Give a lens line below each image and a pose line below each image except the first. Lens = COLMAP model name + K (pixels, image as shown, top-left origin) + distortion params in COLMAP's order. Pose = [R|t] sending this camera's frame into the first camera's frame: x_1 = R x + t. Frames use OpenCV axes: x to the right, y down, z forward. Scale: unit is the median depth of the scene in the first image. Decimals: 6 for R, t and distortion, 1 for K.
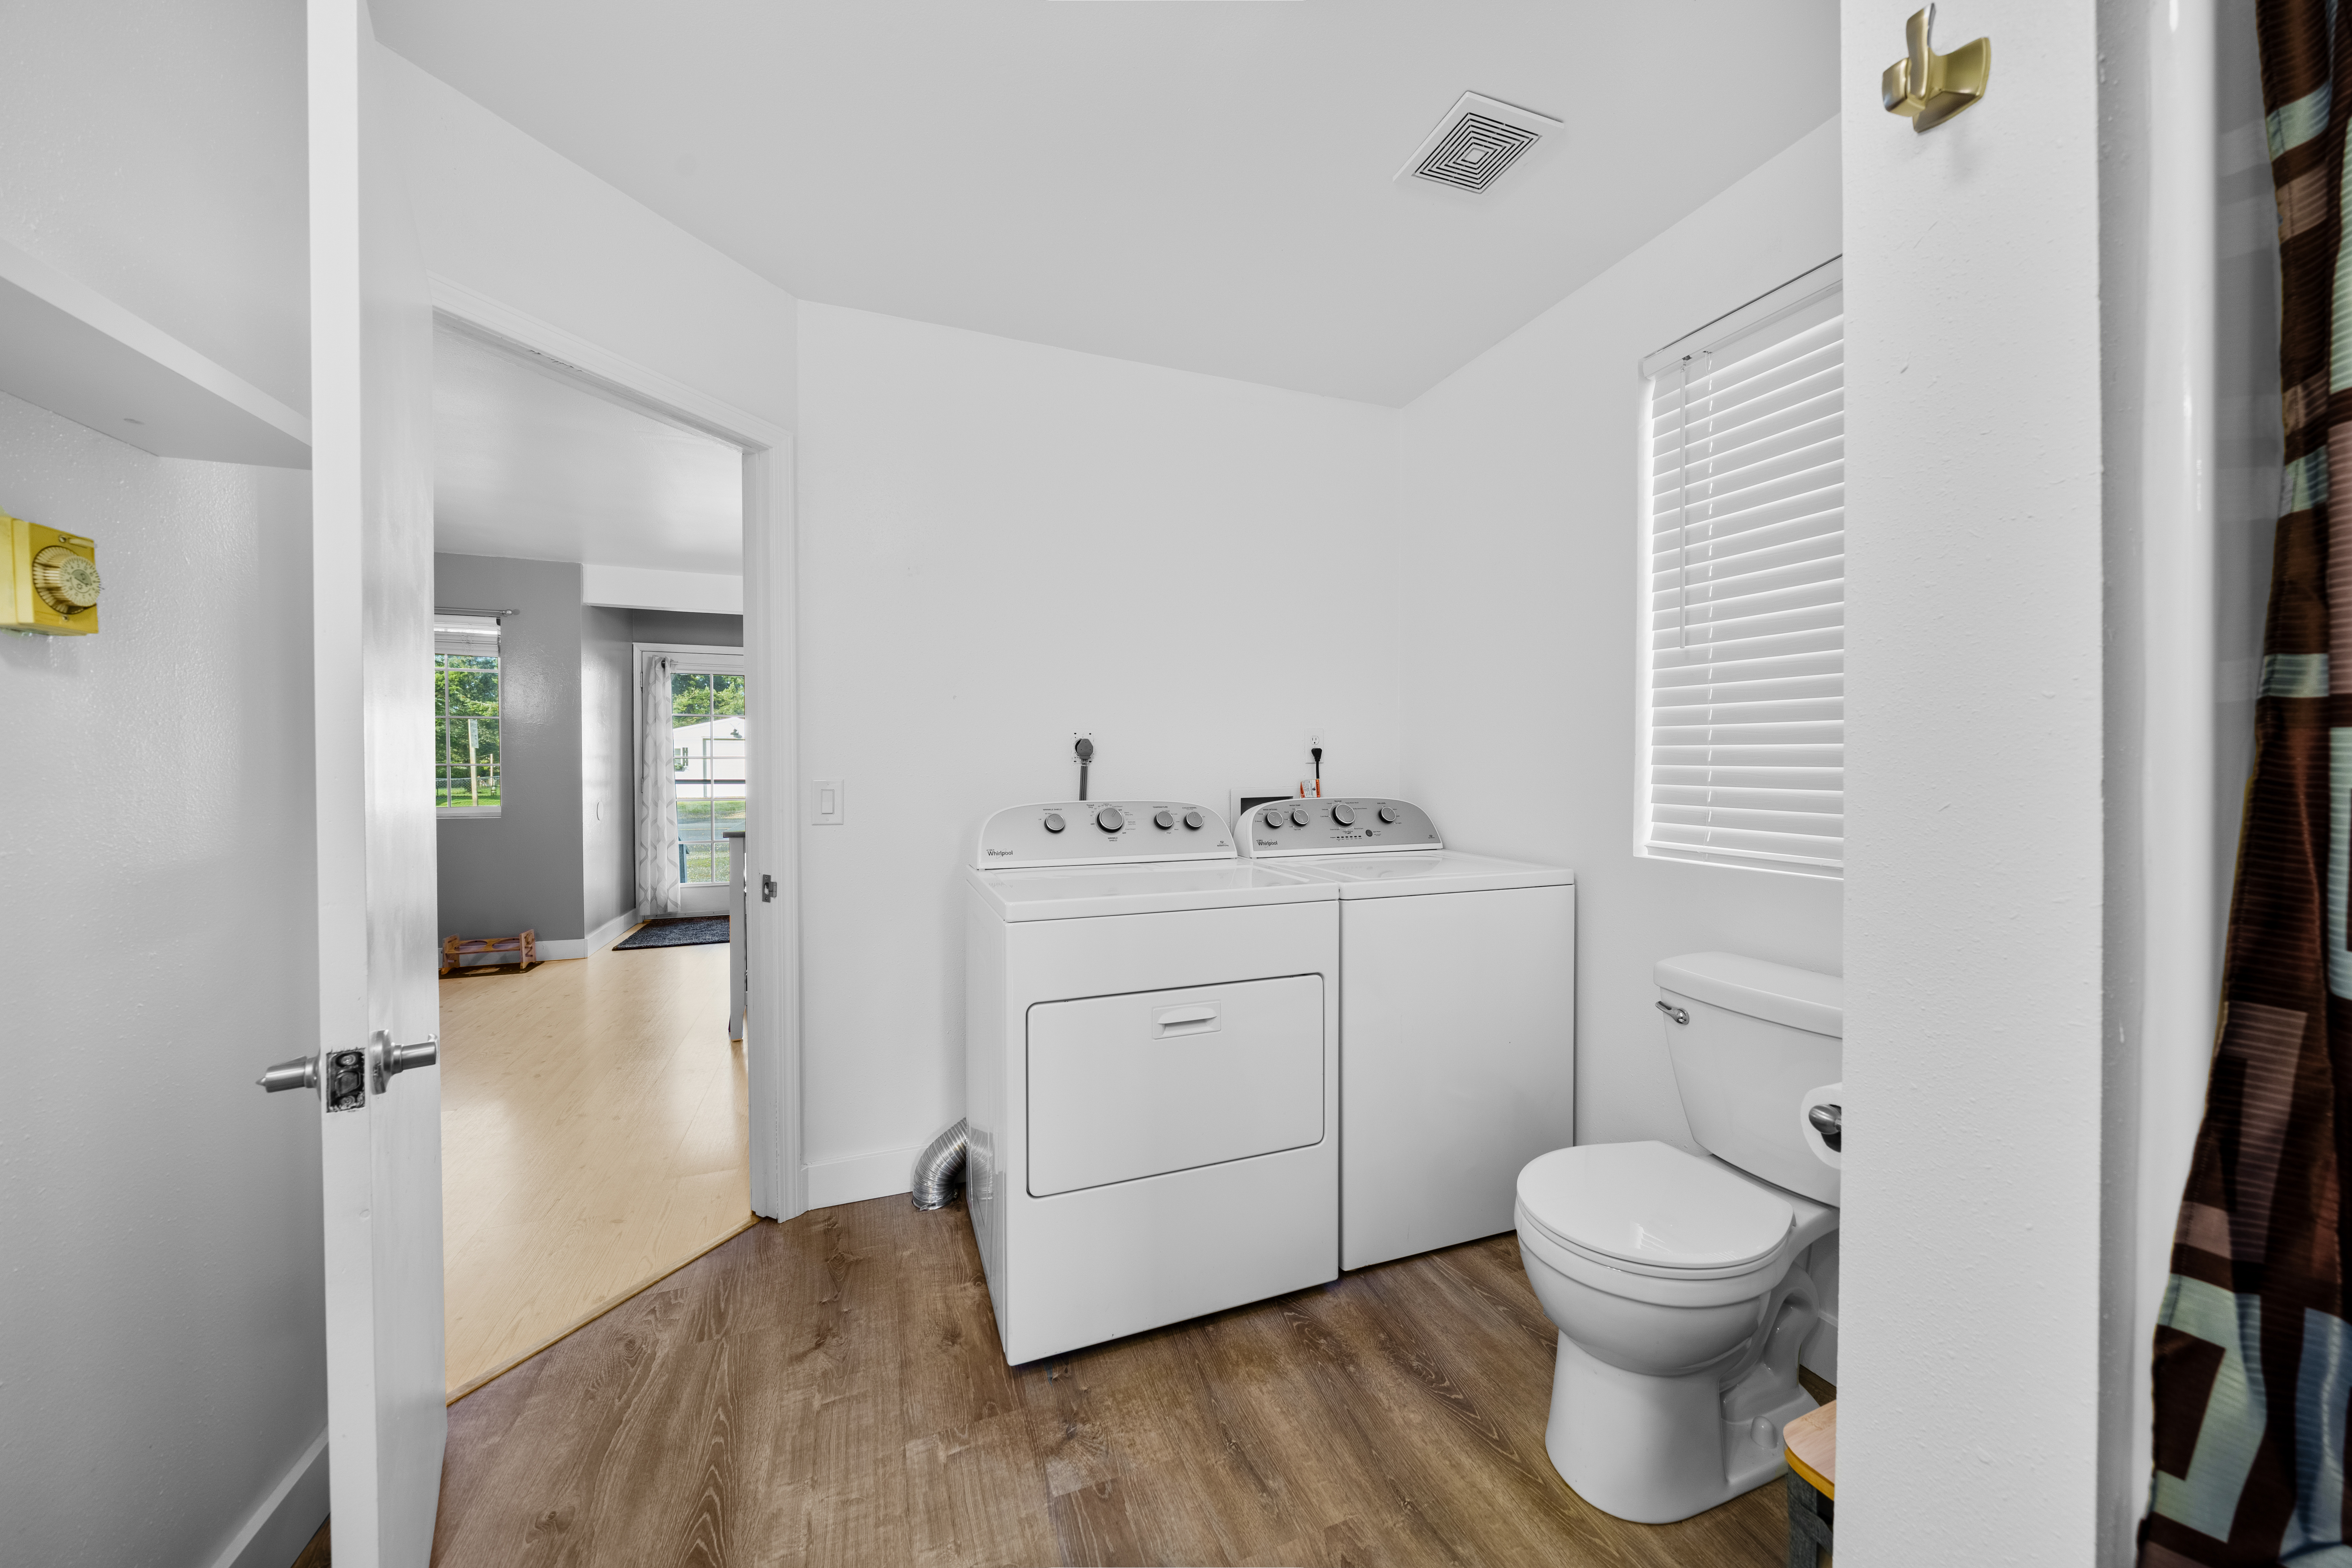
lens RADIAL K [[831.3, 0, 1176.0], [0, 831.3, 784.0], [0, 0, 1]] dist [-0.001362, -0.004419]
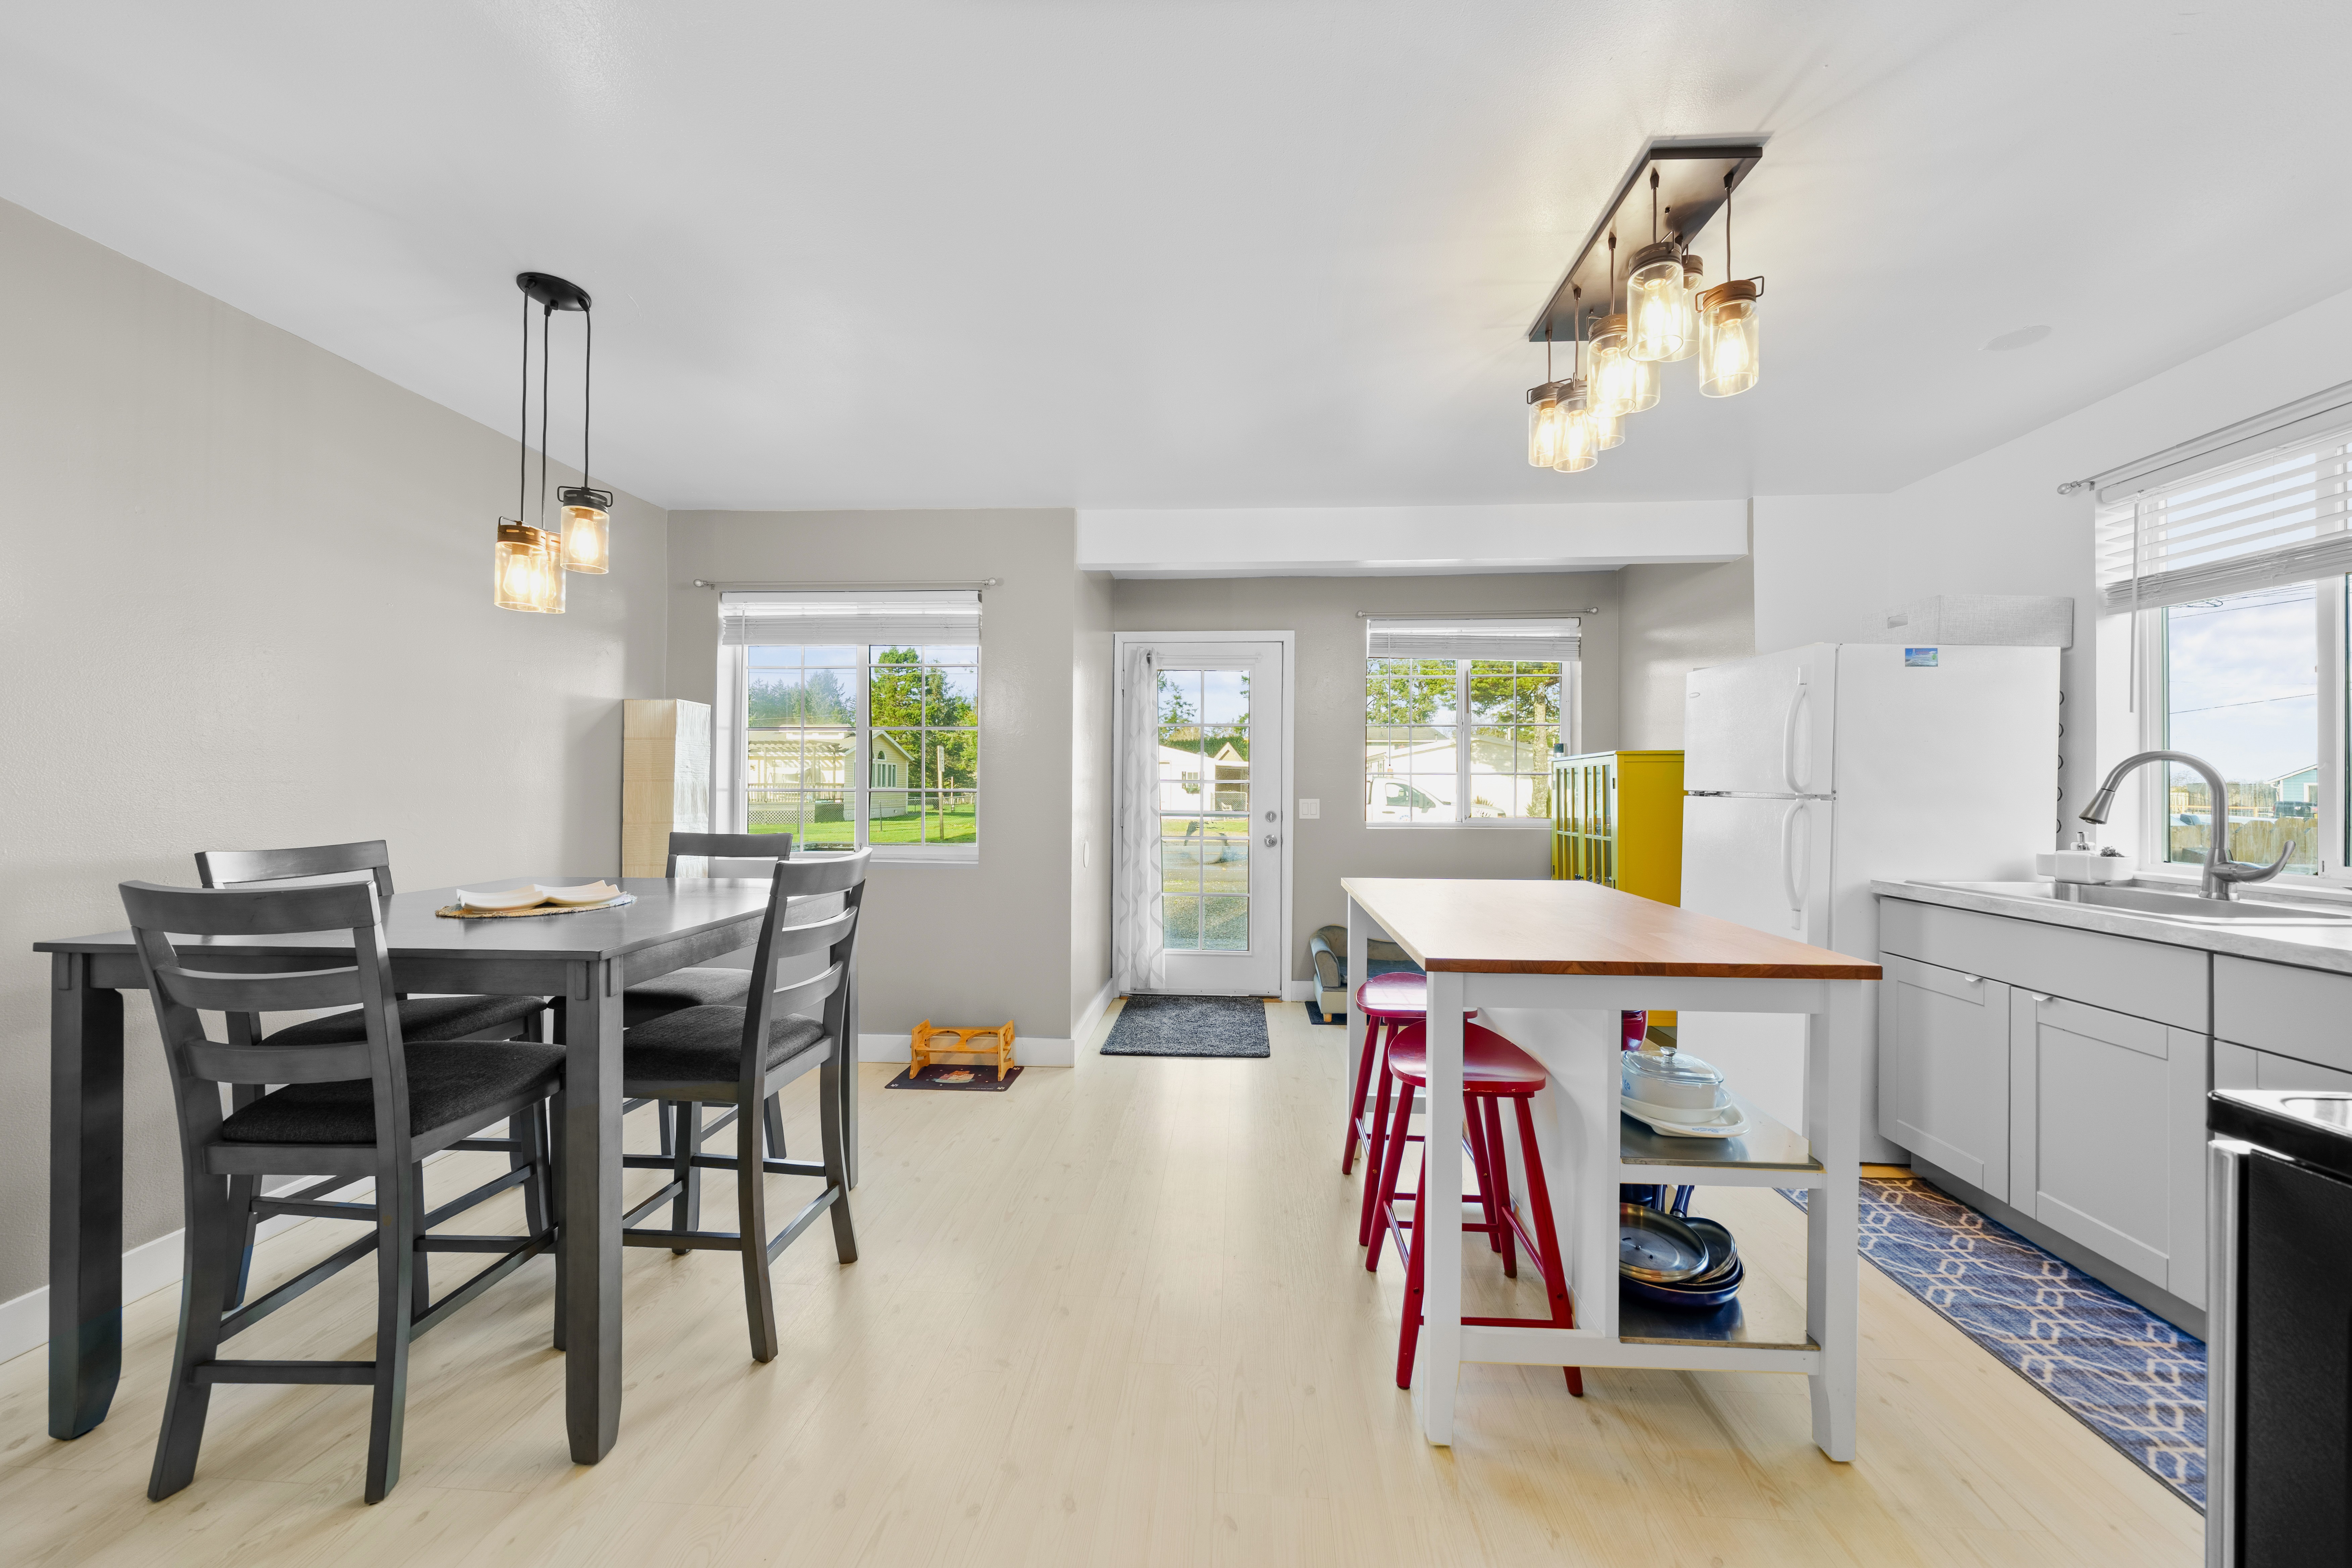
lens RADIAL K [[831.3, 0, 1176.0], [0, 831.3, 784.0], [0, 0, 1]] dist [-0.001362, -0.004419]
pose [[0.910806, -0.000536, -0.412833, -0.283345], [-0.010386, 0.999653, -0.024212, -0.011384], [0.412703, 0.026340, 0.910485, 0.323378]]
